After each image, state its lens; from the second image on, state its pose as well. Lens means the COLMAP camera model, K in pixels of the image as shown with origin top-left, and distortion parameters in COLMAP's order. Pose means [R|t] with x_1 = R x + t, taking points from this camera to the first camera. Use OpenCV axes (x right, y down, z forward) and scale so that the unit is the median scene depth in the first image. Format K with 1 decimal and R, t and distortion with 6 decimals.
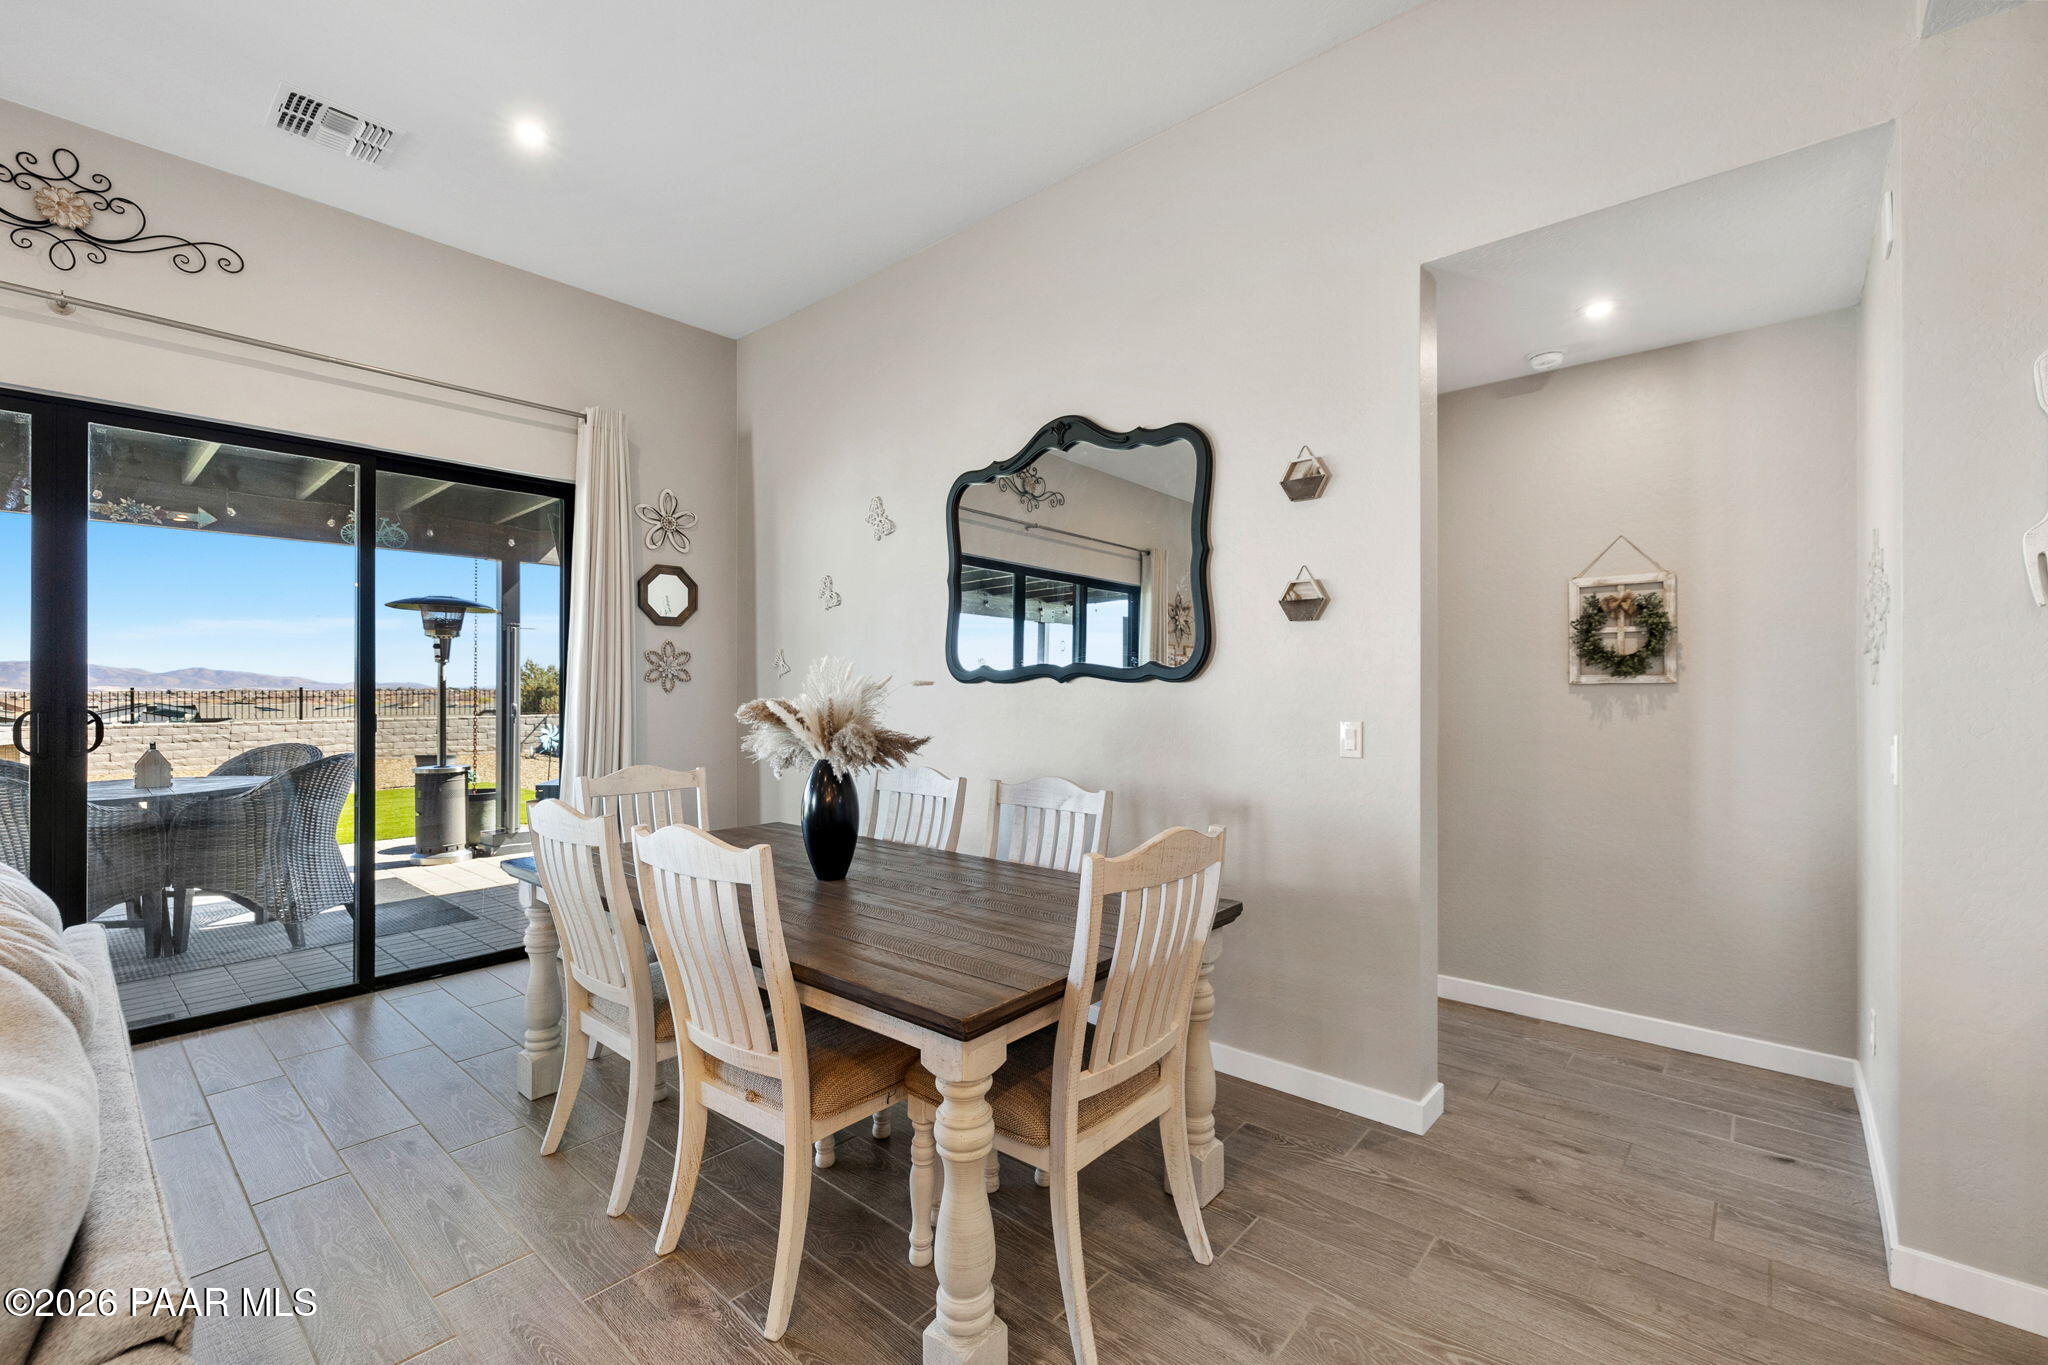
lens RADIAL K [[859.1, 0, 1024.0], [0, 859.1, 682.5], [0, 0, 1]] dist [-0.001872, 0.000084]
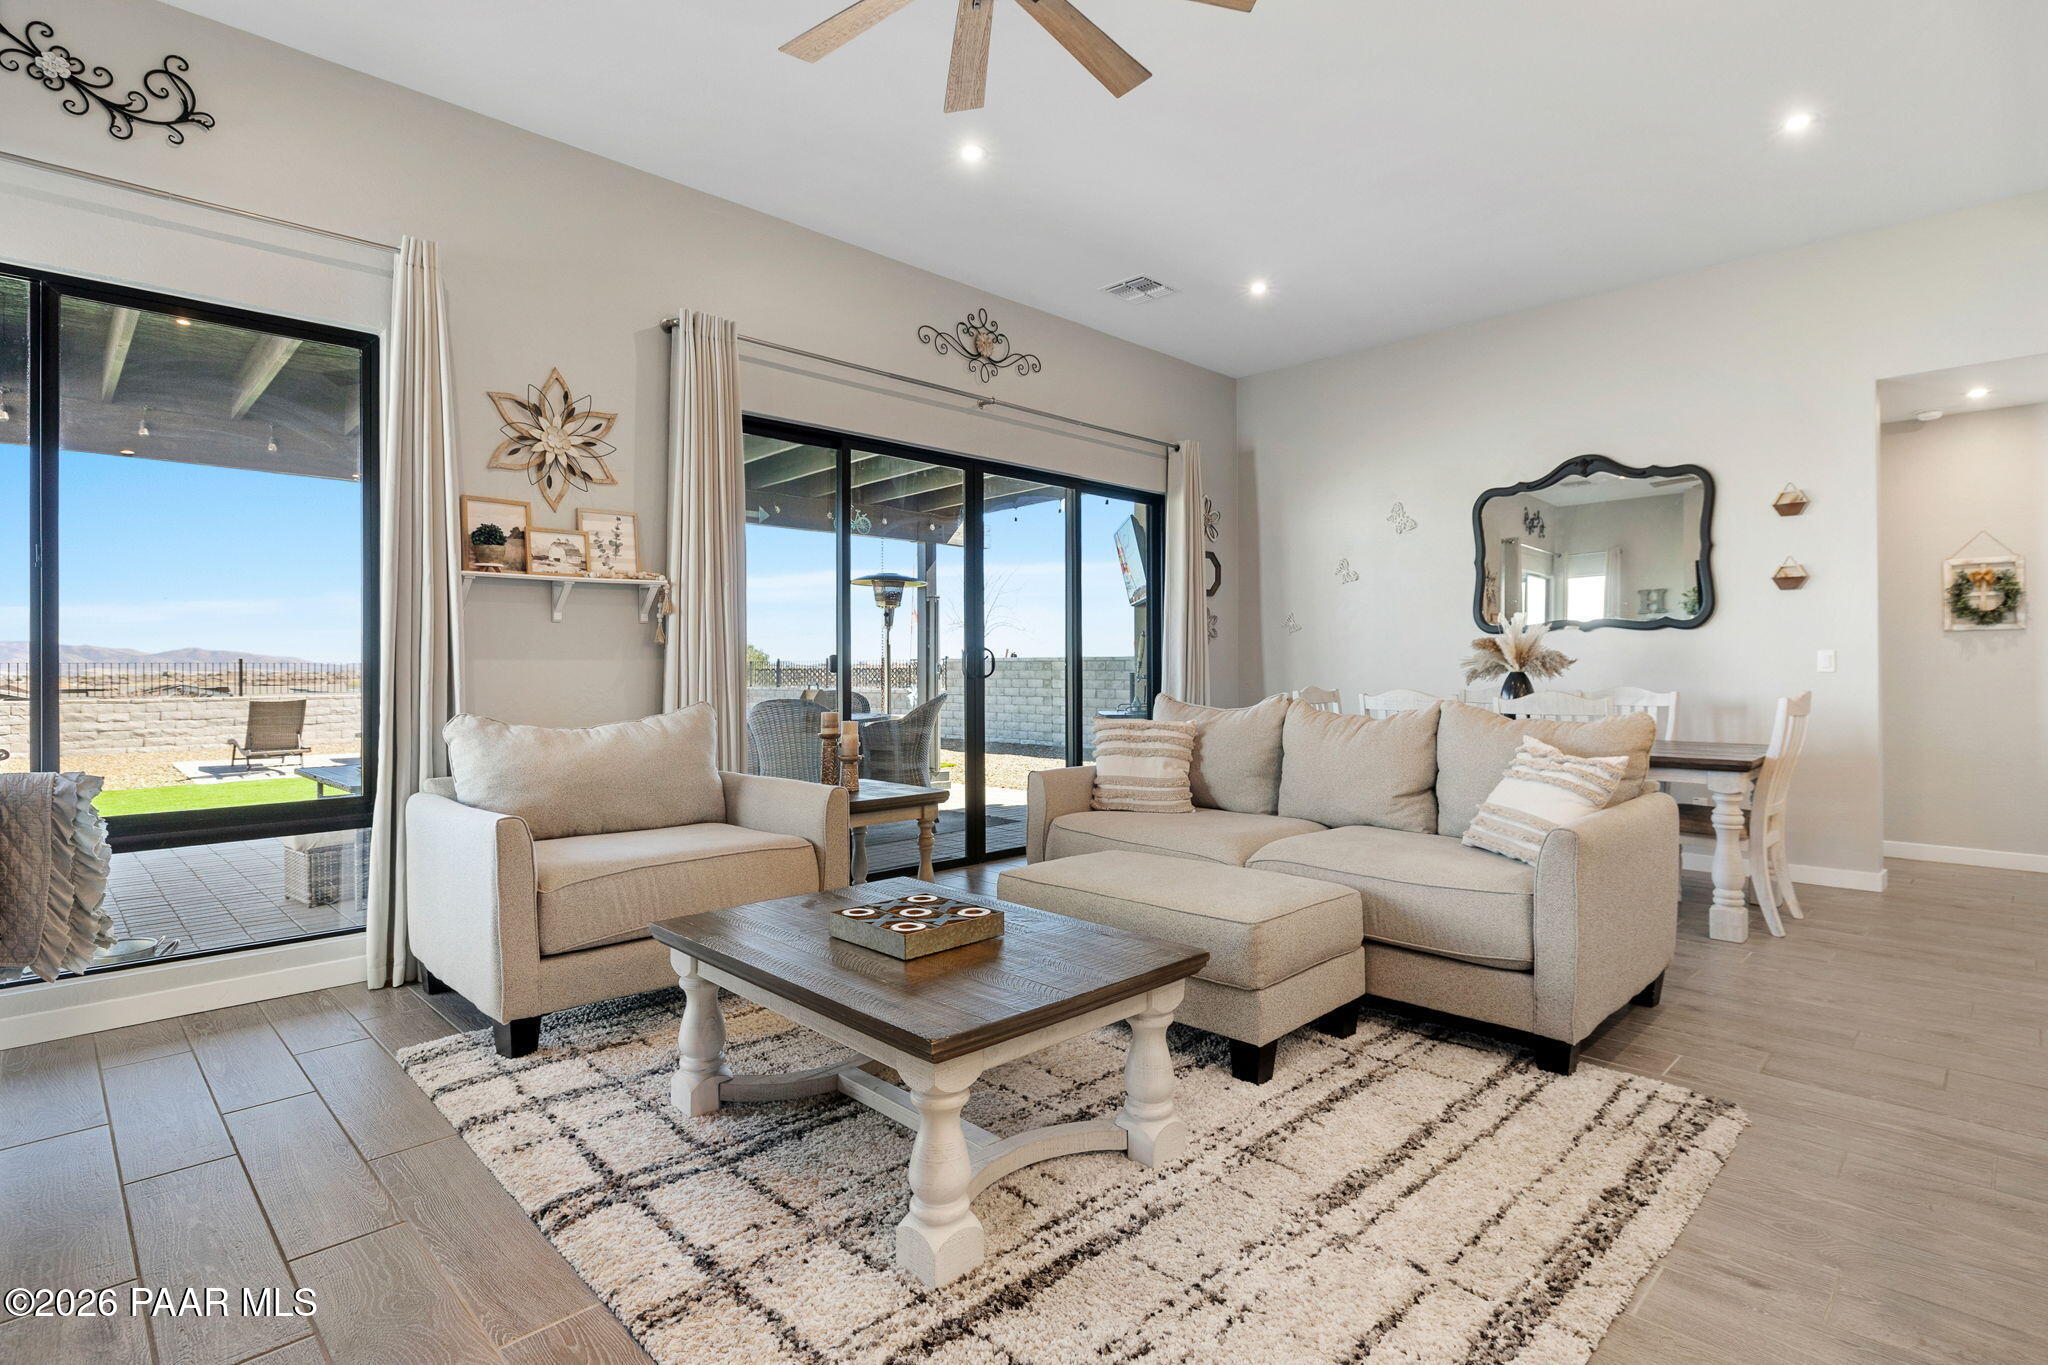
lens RADIAL K [[1010.3, 0, 1029.0], [0, 1010.3, 658.7], [0, 0, 1]] dist [-0.001013, 0.000764]
pose [[0.997669, -0.002988, -0.068178, -0.835967], [0.002855, 0.999994, -0.002049, 0.049982], [0.068183, 0.001849, 0.997671, -0.860570]]
